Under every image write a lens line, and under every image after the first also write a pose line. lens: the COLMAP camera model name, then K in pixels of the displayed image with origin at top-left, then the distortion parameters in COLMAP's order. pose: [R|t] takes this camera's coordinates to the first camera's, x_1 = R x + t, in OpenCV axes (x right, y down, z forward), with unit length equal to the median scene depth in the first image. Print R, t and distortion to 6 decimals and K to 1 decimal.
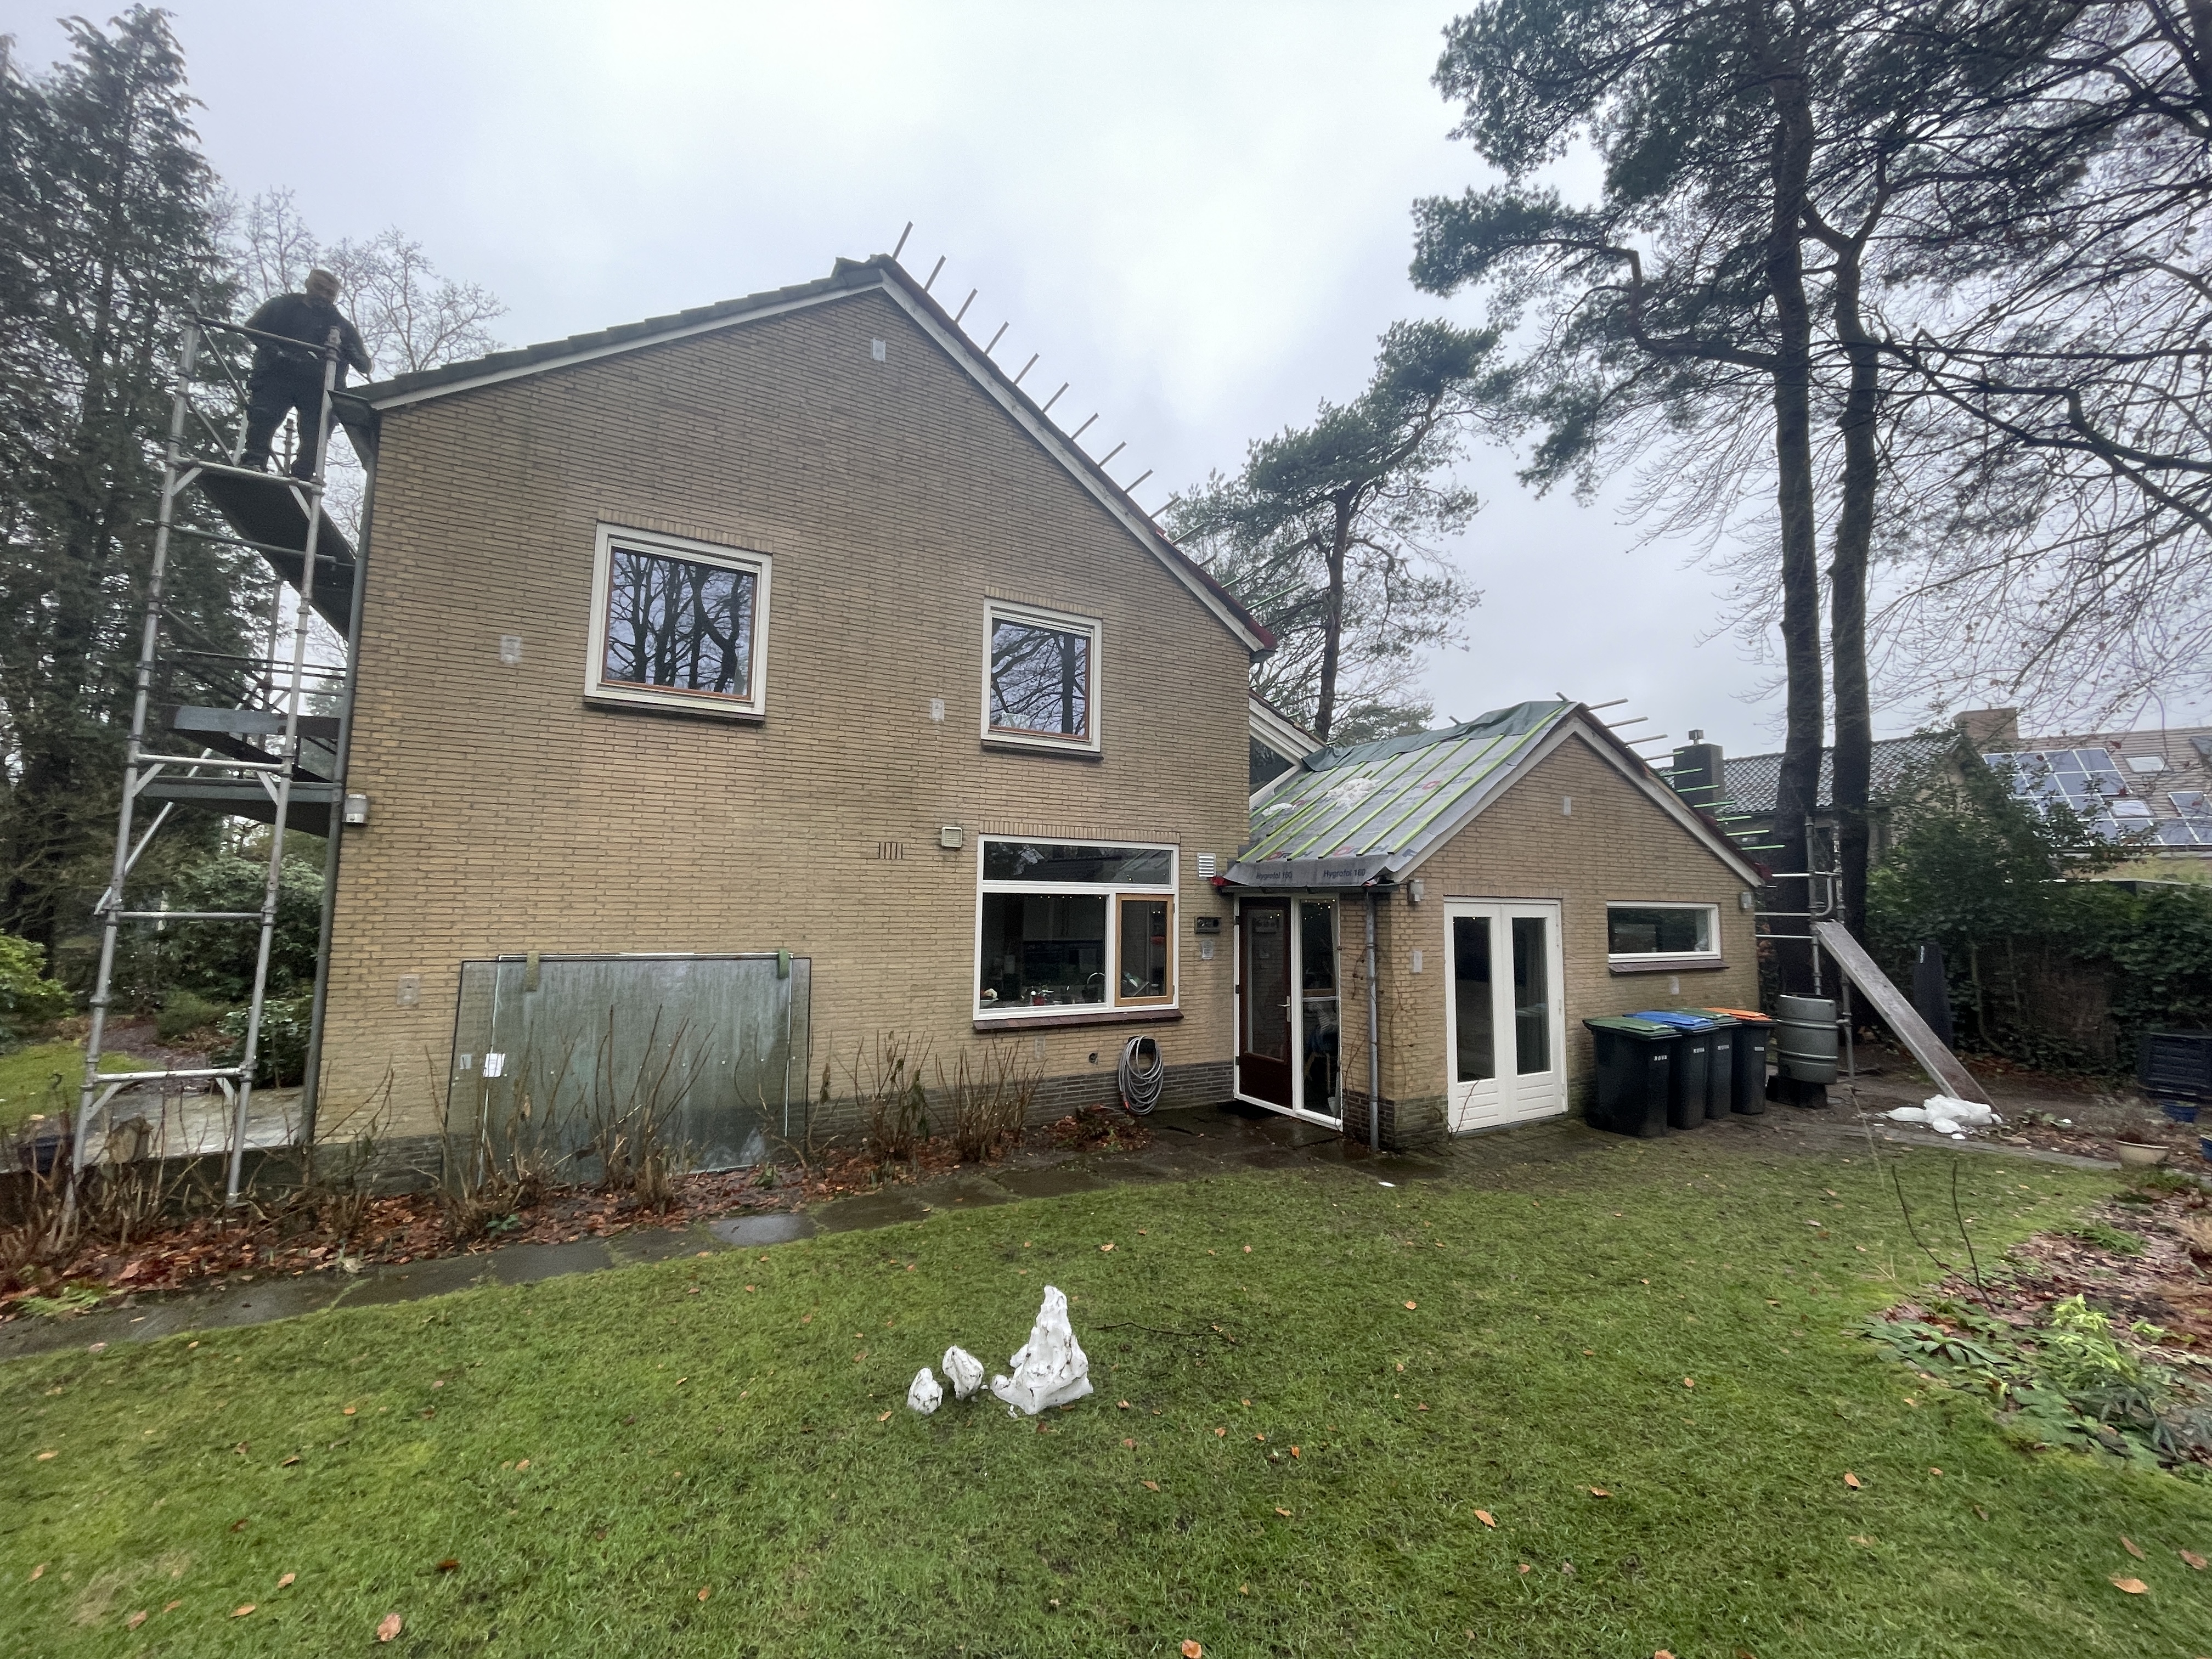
lens RADIAL K [[894.9, 0, 1110.0], [0, 894.9, 822.5], [0, 0, 1]] dist [-0.001366, -0.000287]
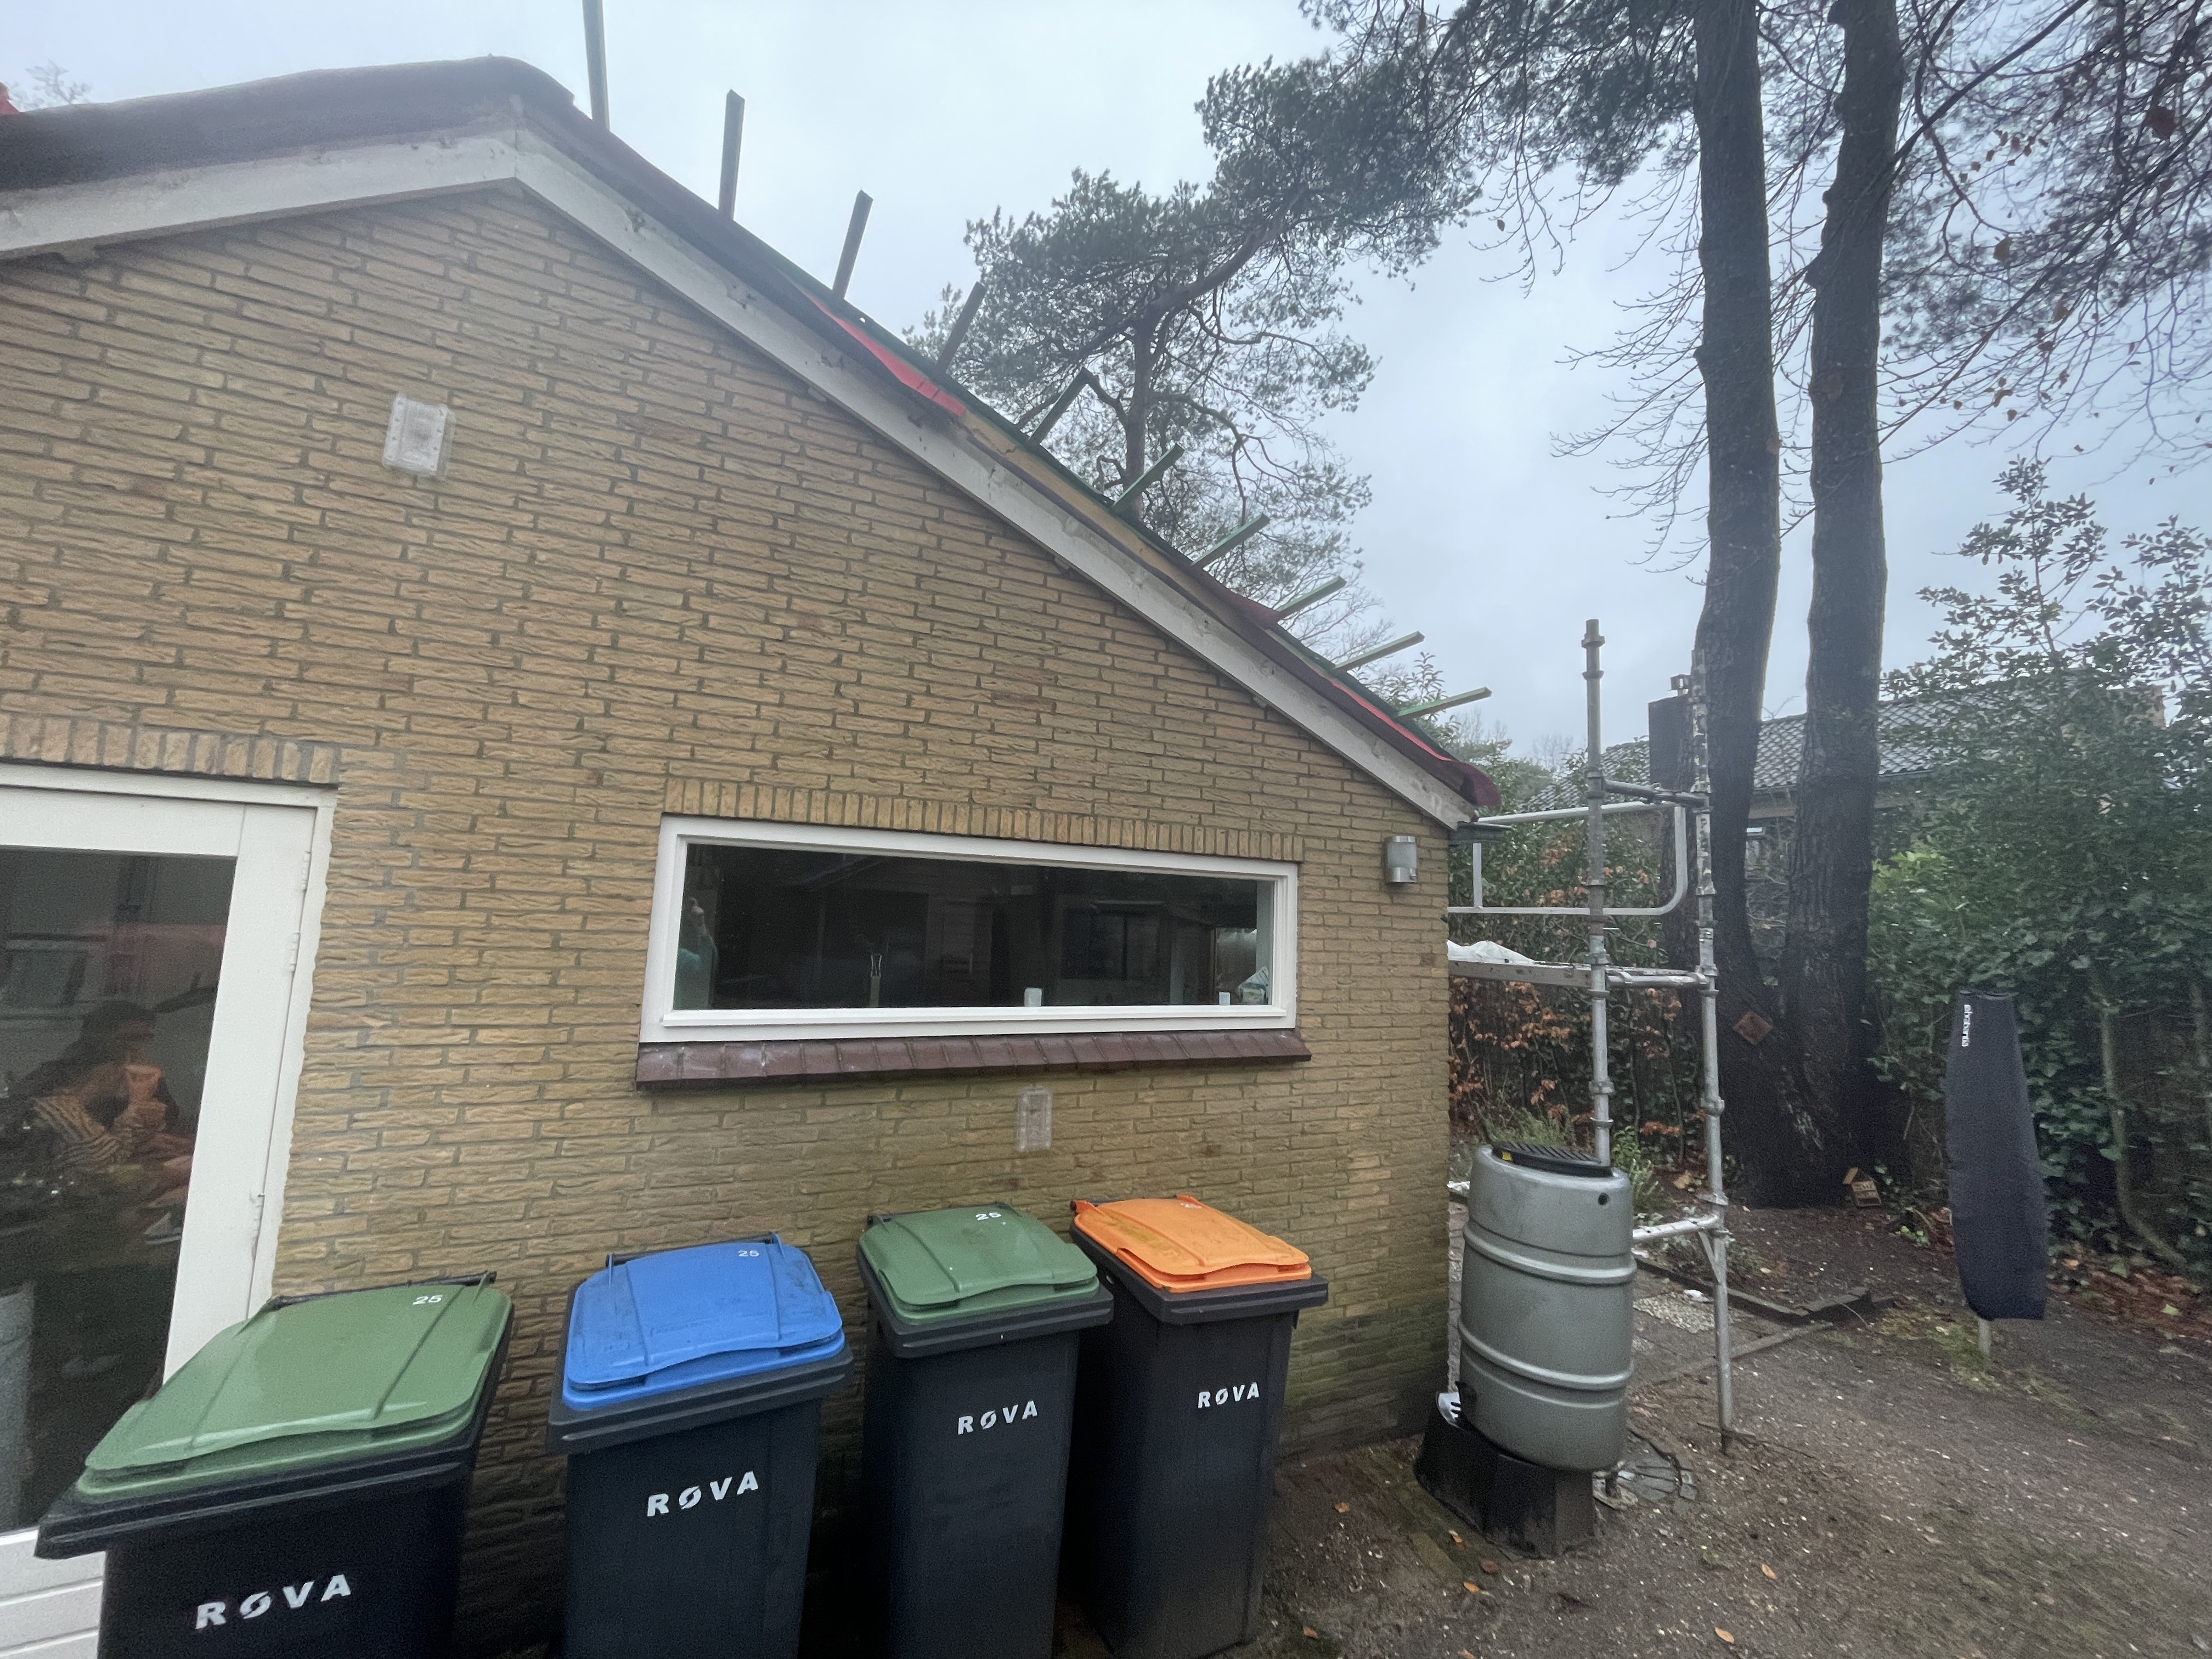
lens RADIAL K [[894.9, 0, 1110.0], [0, 894.9, 822.5], [0, 0, 1]] dist [-0.001366, -0.000287]
pose [[0.997452, 0.017272, -0.069215, 0.750585], [-0.018422, 0.999702, -0.016007, 0.096708], [0.068918, 0.017242, 0.997473, 0.779220]]
